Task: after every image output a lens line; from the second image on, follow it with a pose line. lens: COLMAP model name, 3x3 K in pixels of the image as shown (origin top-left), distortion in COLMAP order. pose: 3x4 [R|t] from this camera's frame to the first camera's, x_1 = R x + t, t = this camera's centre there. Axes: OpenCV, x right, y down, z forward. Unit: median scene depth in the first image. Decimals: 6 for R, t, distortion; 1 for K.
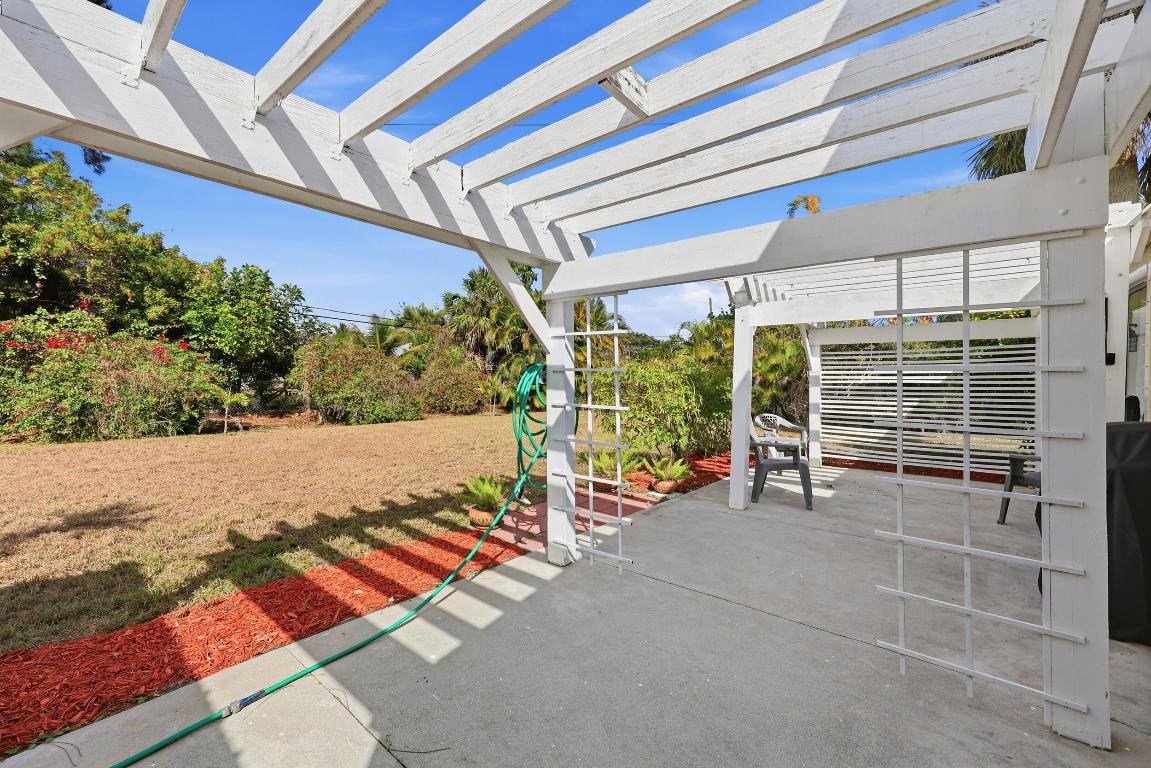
lens RADIAL K [[467.7, 0, 578.5], [0, 467.7, 378.0], [0, 0, 1]] dist [-0.001120, -0.000177]
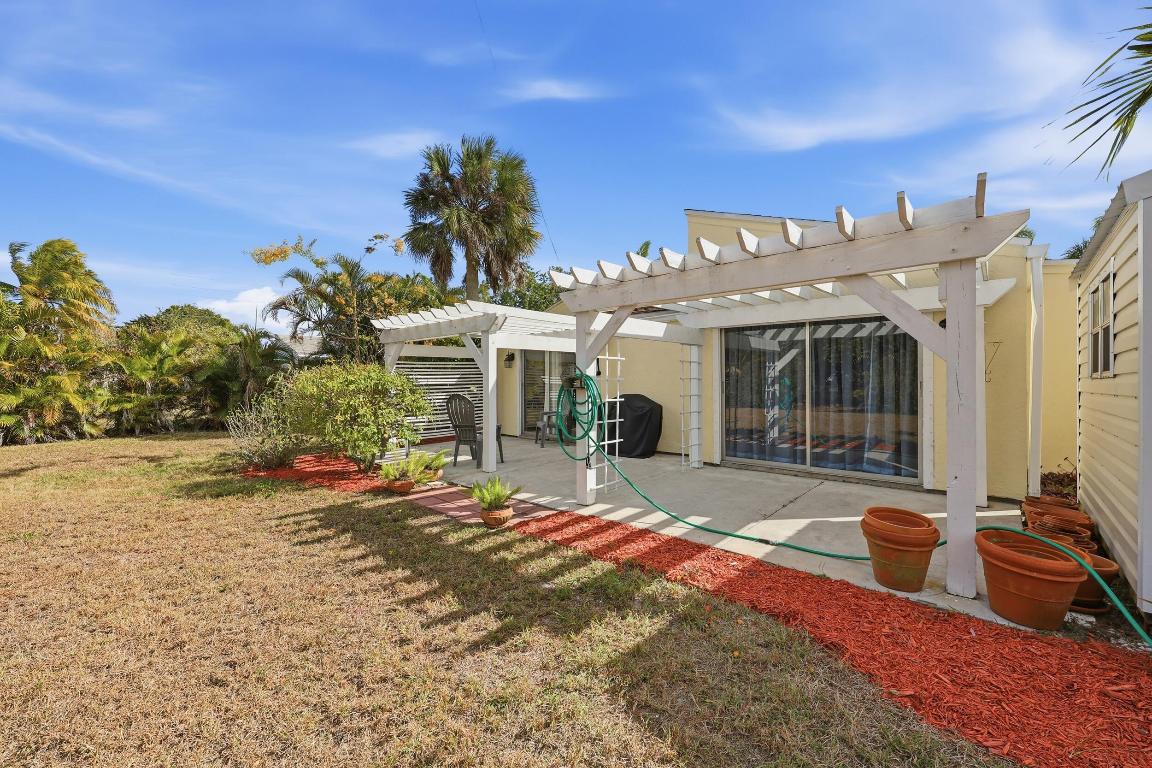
lens RADIAL K [[468.1, 0, 578.4], [0, 468.1, 380.7], [0, 0, 1]] dist [-0.001120, -0.000177]
pose [[0.050762, -0.006364, 0.998691, -1.793451], [0.010041, 0.999932, 0.005862, -0.014513], [-0.998660, 0.009731, 0.050822, 1.098954]]
